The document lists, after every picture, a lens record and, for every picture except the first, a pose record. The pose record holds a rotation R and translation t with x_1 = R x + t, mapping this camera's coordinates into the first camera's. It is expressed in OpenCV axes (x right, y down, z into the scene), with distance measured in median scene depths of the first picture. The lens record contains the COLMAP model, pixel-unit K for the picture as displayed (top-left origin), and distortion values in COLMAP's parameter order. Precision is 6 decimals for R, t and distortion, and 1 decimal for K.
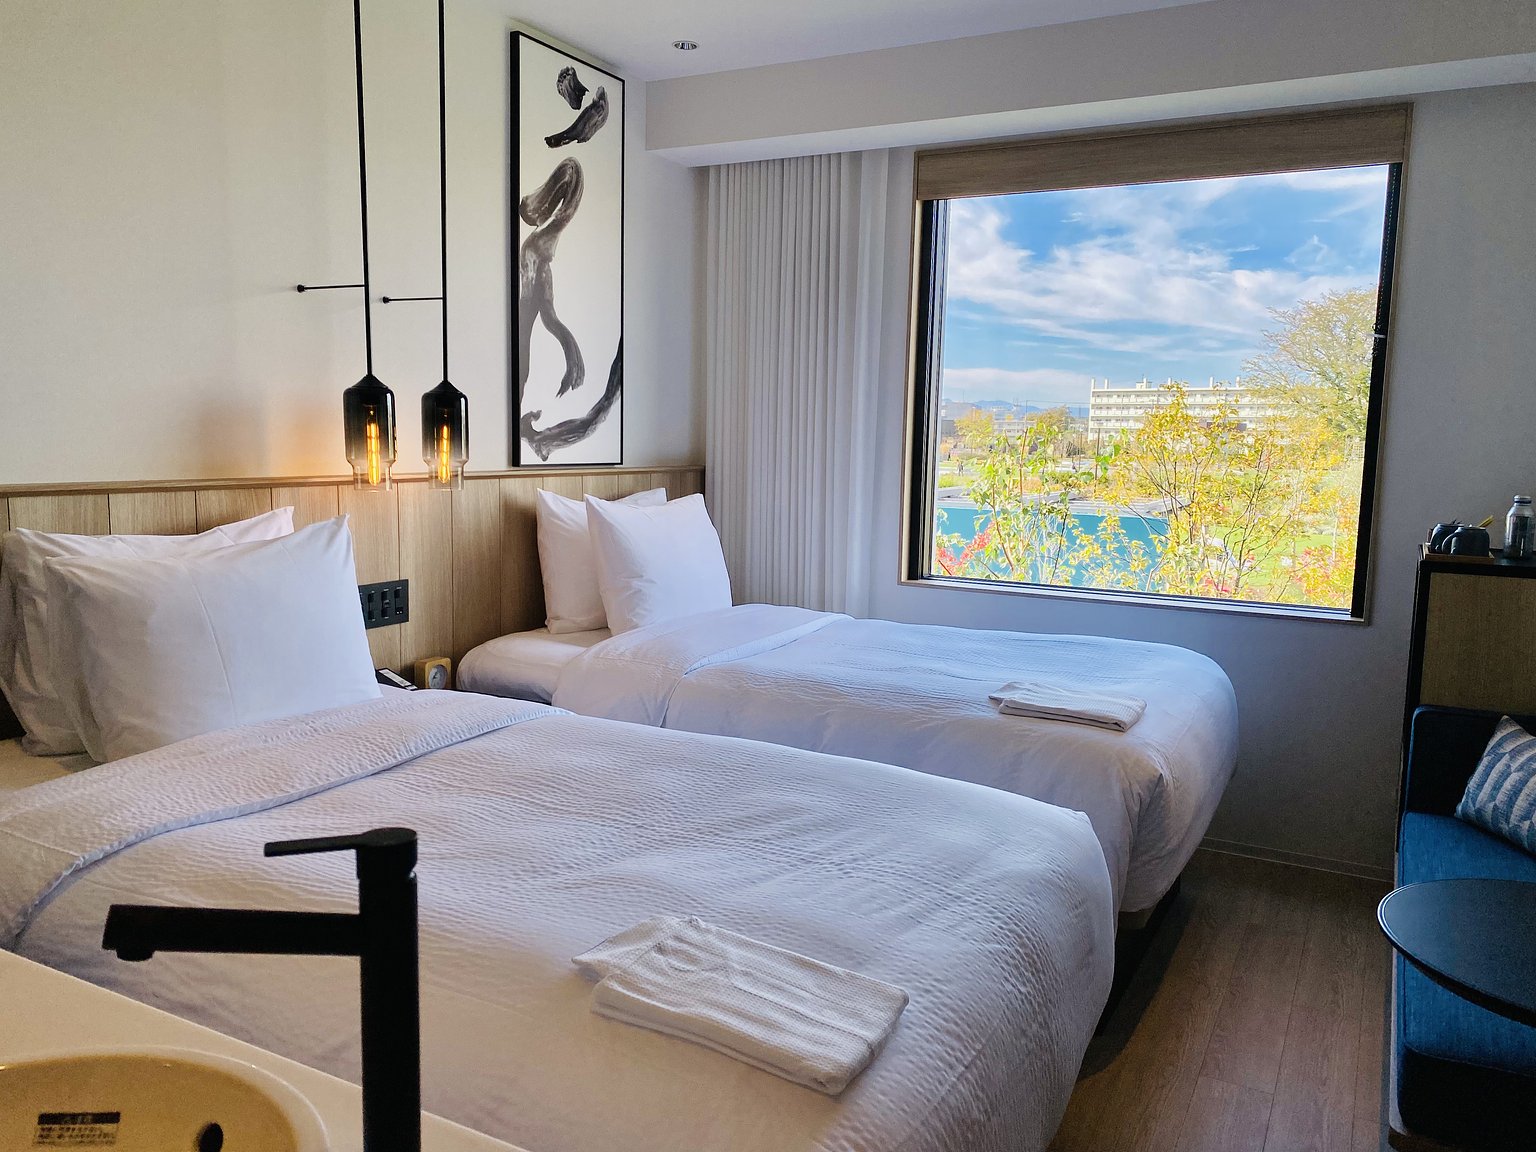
lens RADIAL K [[1146.7, 0, 768.0], [0, 1146.7, 576.0], [0, 0, 1]] dist [0.033315, -0.004267]
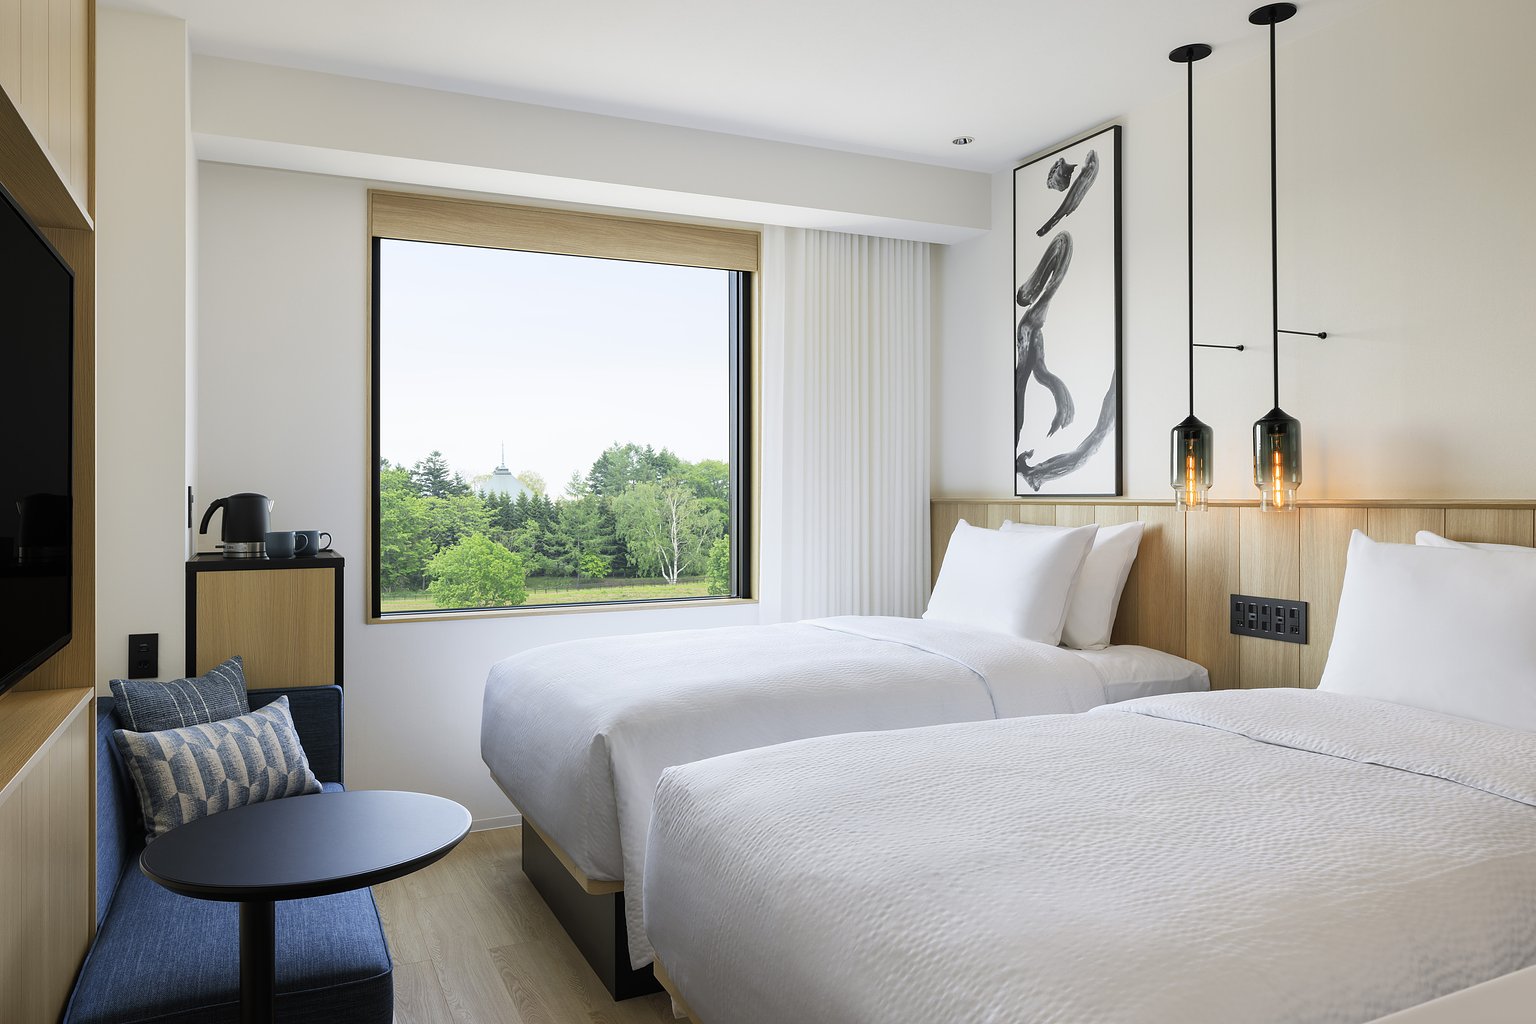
lens RADIAL K [[1069.3, 0, 764.6], [0, 1069.3, 473.7], [0, 0, 1]] dist [0.064042, 0.000559]
pose [[-0.585401, -0.039108, -0.809800, 1.081629], [-0.111062, 0.993288, 0.032317, -0.151302], [0.803101, 0.108857, -0.585815, 1.755838]]
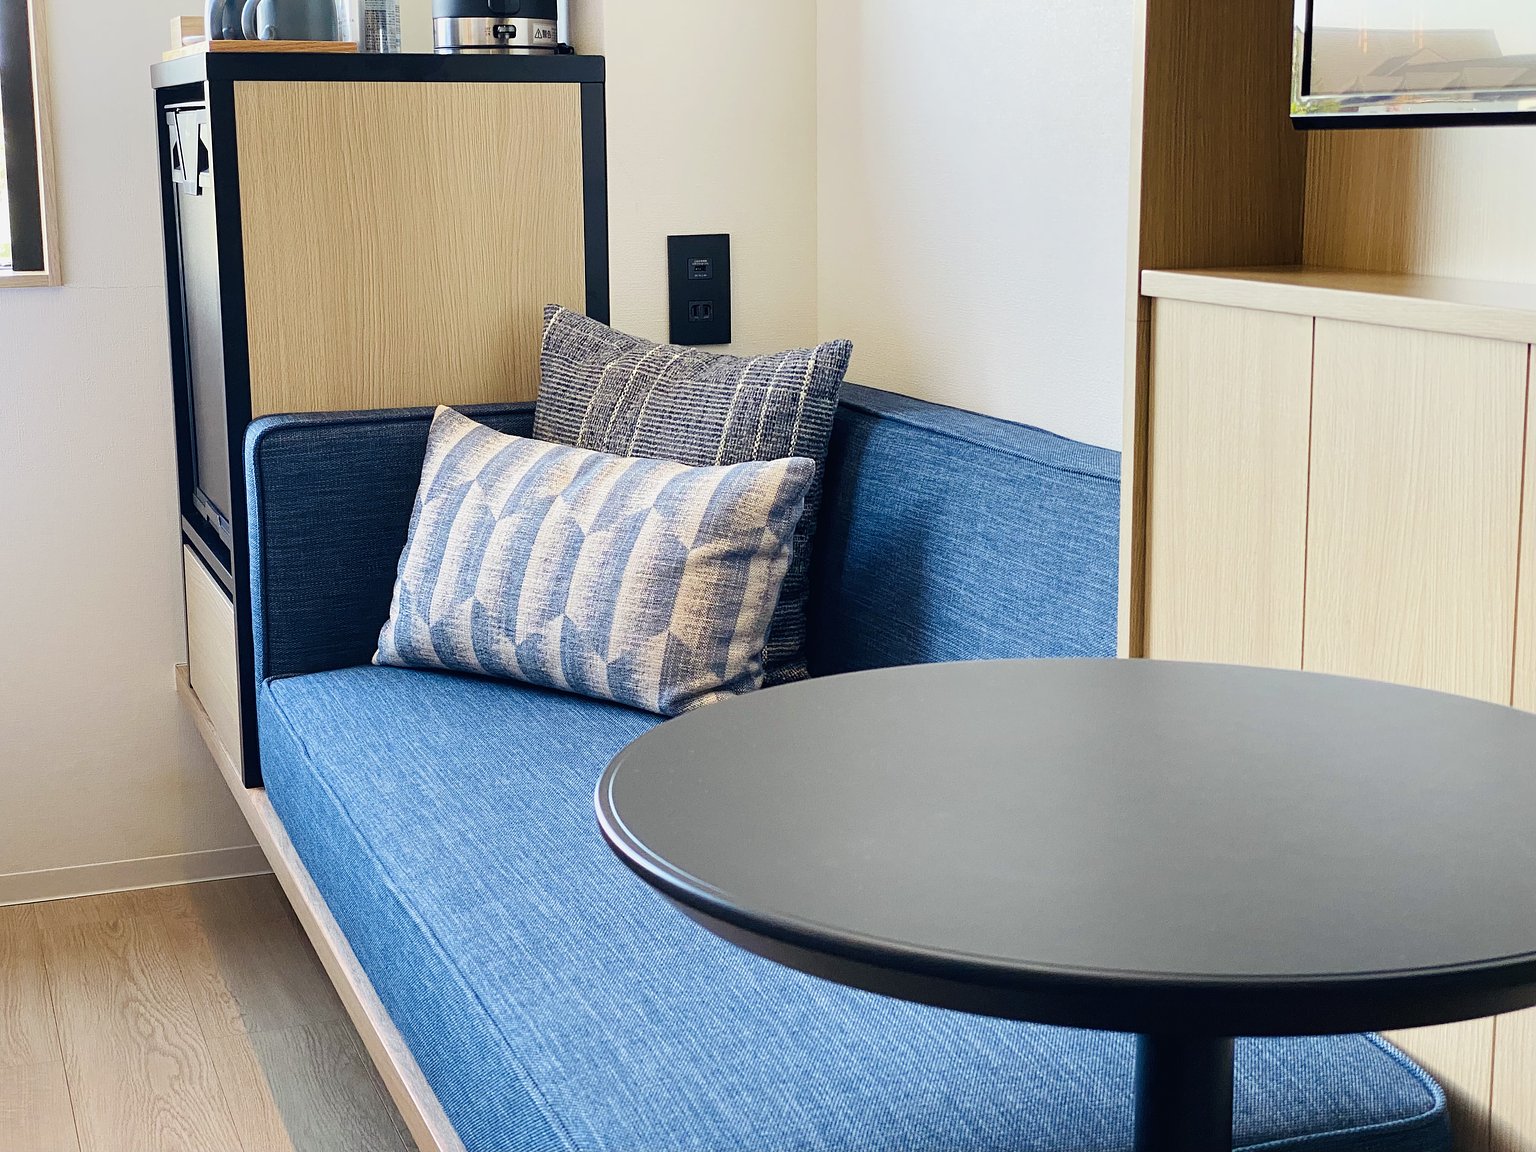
lens RADIAL K [[2311.8, 0, 768.0], [0, 2311.8, 576.0], [0, 0, 1]] dist [0.226453, -0.571679]
pose [[0.650458, -0.173205, 0.739530, 0.065955], [0.117486, 0.984877, 0.127333, 0.081244], [-0.750401, 0.004060, 0.660971, 0.320810]]
